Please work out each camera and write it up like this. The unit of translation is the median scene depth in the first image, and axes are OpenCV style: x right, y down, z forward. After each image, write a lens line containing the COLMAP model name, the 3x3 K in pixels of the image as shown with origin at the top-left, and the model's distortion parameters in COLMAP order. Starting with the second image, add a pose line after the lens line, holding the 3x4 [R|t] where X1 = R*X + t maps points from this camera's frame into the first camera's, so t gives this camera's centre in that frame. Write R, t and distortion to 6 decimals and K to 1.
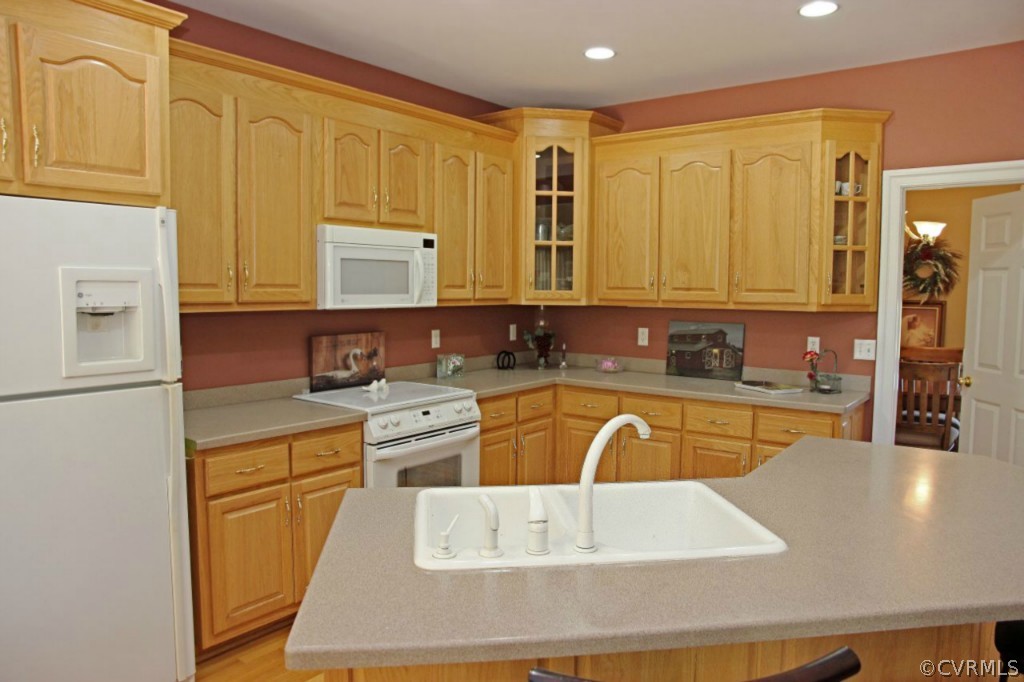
lens RADIAL K [[701.2, 0, 512.0], [0, 701.2, 341.0], [0, 0, 1]] dist [-0.124335, 0.084923]
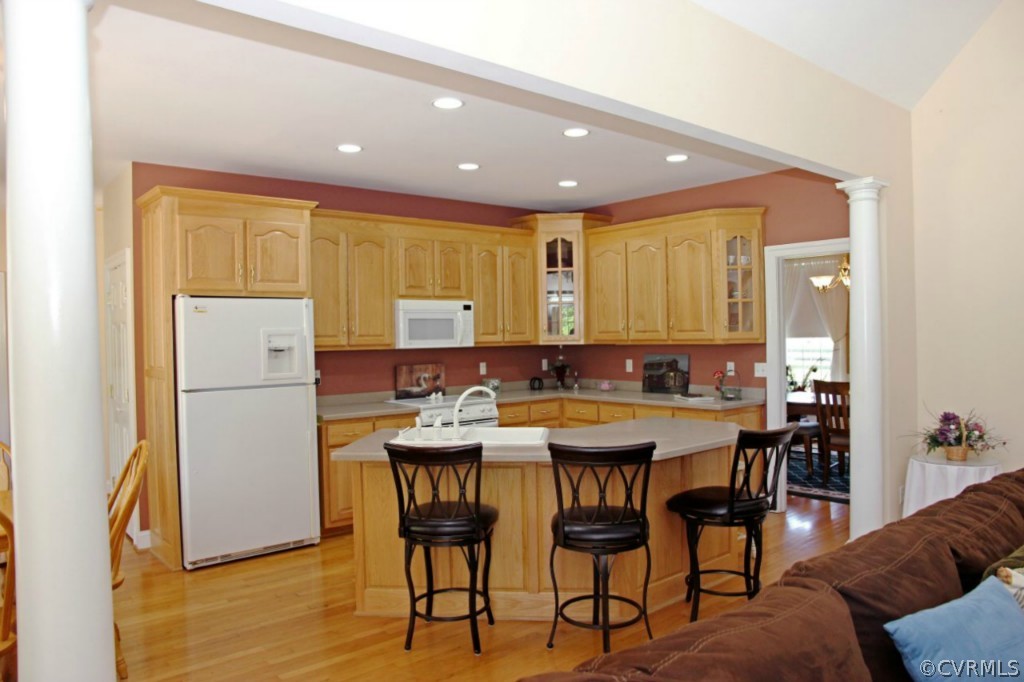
lens RADIAL K [[701.2, 0, 512.0], [0, 701.2, 341.0], [0, 0, 1]] dist [-0.124335, 0.084923]
pose [[0.976137, -0.021737, -0.216064, 0.327434], [0.007387, 0.997725, -0.067003, 0.046137], [0.217029, 0.063808, 0.974077, -0.542573]]
